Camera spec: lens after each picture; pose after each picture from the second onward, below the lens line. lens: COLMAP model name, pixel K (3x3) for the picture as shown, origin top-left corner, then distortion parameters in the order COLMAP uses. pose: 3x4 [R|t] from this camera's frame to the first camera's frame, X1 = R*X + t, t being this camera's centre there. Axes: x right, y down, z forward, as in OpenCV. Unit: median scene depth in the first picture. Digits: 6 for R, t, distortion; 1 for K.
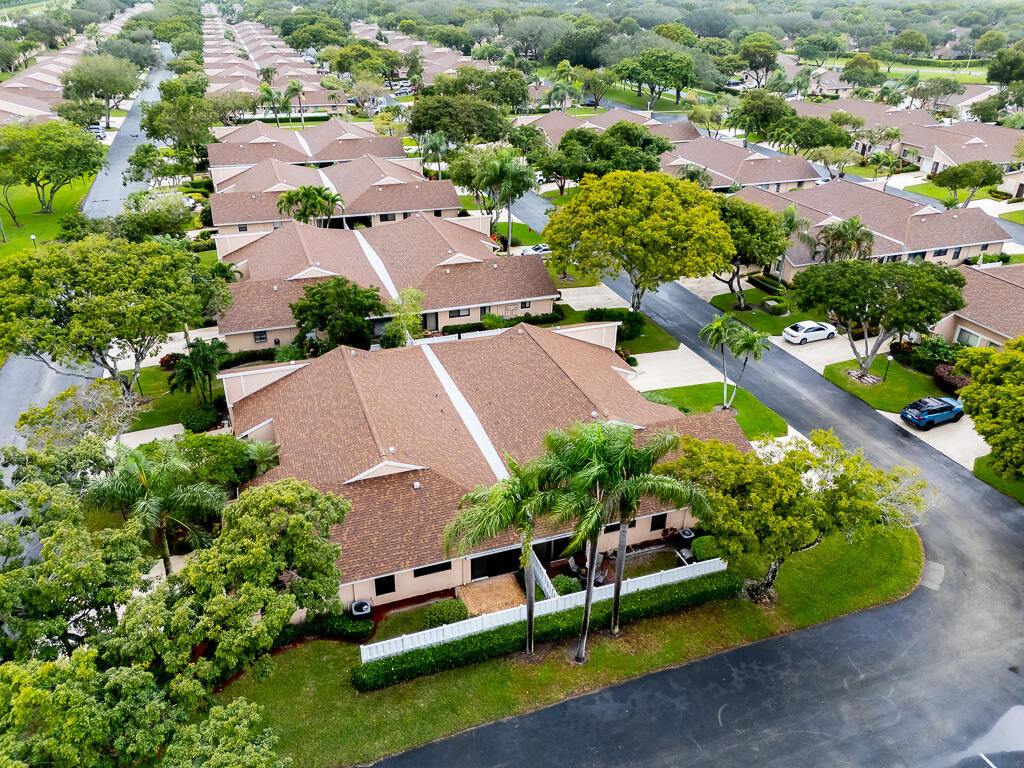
lens RADIAL K [[747.6, 0, 512.0], [0, 747.6, 384.0], [0, 0, 1]] dist [0.064566, -0.053094]
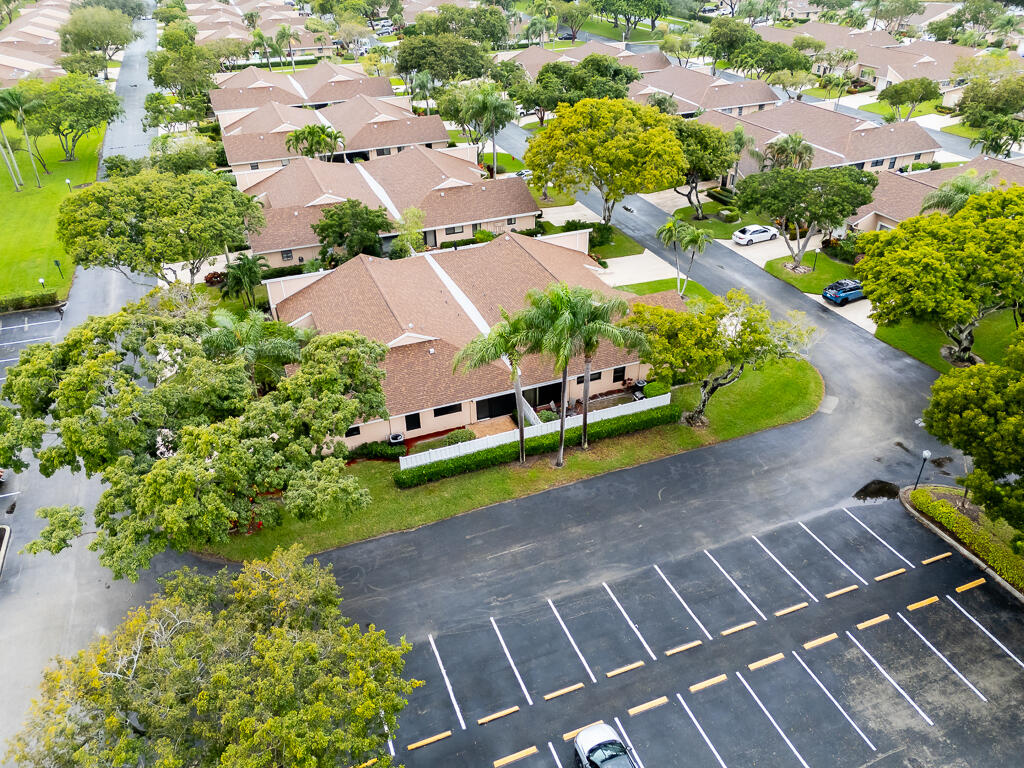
lens RADIAL K [[747.6, 0, 512.0], [0, 747.6, 384.0], [0, 0, 1]] dist [0.064566, -0.053094]
pose [[0.999092, -0.042045, 0.006863, 0.000648], [0.041428, 0.996434, 0.073509, 0.061308], [-0.009929, -0.073158, 0.997271, -0.179525]]
